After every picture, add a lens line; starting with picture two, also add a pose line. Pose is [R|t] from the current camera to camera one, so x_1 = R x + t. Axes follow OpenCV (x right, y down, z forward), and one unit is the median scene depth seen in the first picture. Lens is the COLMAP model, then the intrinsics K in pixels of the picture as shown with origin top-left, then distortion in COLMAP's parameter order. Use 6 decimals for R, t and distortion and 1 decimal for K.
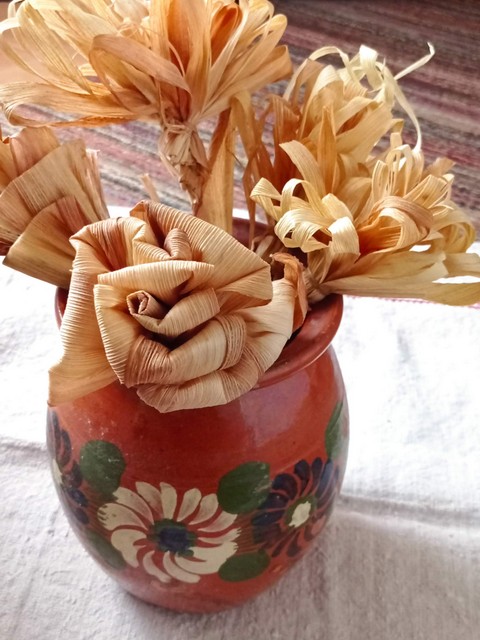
lens RADIAL K [[791.9, 0, 240.0], [0, 791.9, 320.0], [0, 0, 1]] dist [0.066430, -0.104859]
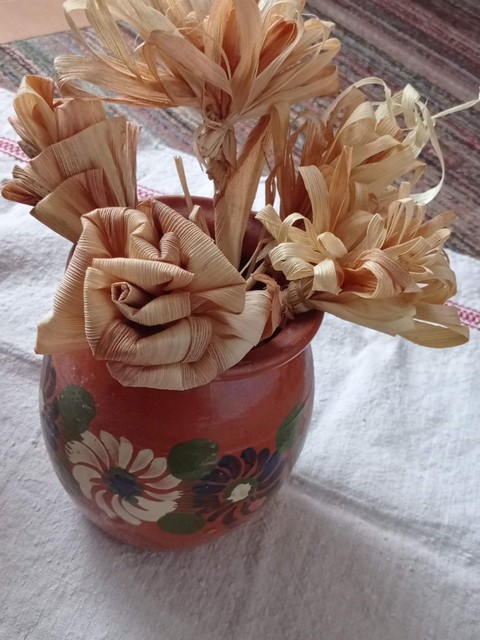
lens RADIAL K [[787.8, 0, 245.2], [0, 787.8, 319.7], [0, 0, 1]] dist [0.082669, -0.127886]
pose [[0.968294, 0.243426, -0.056128, 0.089038], [-0.237490, 0.966690, 0.095438, -0.100684], [0.077490, -0.079082, 0.993852, -0.087415]]
